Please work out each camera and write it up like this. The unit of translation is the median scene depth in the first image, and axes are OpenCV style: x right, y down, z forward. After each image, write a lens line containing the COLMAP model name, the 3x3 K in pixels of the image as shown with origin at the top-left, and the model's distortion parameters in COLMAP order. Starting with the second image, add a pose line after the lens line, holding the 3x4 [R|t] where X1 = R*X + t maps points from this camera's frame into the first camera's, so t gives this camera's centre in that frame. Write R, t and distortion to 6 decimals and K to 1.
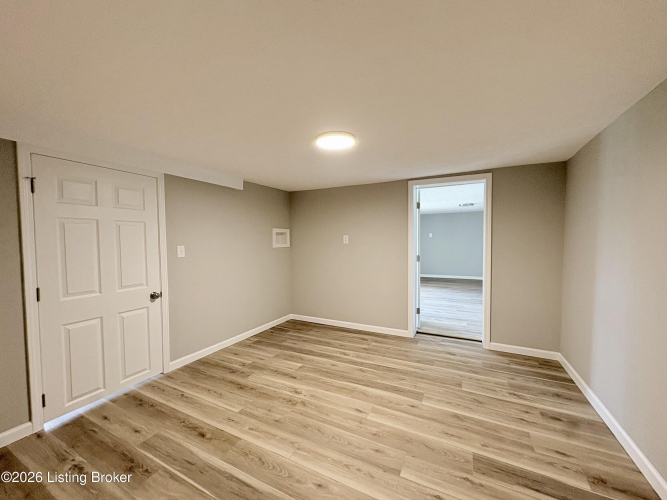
lens RADIAL K [[265.1, 0, 333.5], [0, 265.1, 252.8], [0, 0, 1]] dist [0.002497, 0.000203]
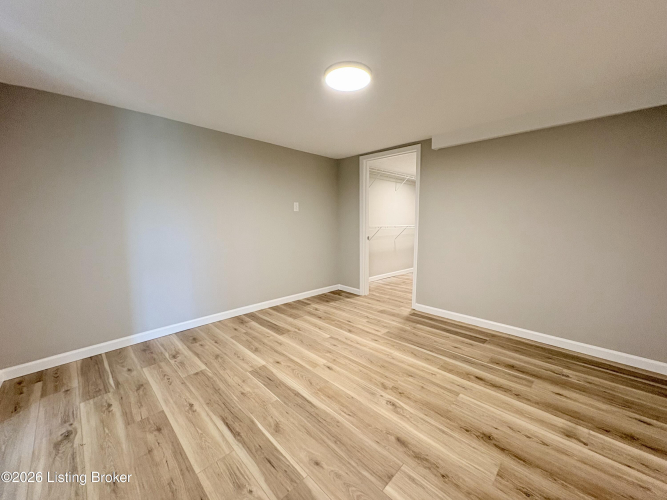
lens RADIAL K [[265.1, 0, 333.9], [0, 265.1, 249.3], [0, 0, 1]] dist [0.002497, 0.000203]
pose [[-0.951937, -0.024381, 0.305323, -0.211720], [0.024575, 0.987534, 0.155477, -0.014855], [-0.305308, 0.155507, -0.939470, 1.807409]]
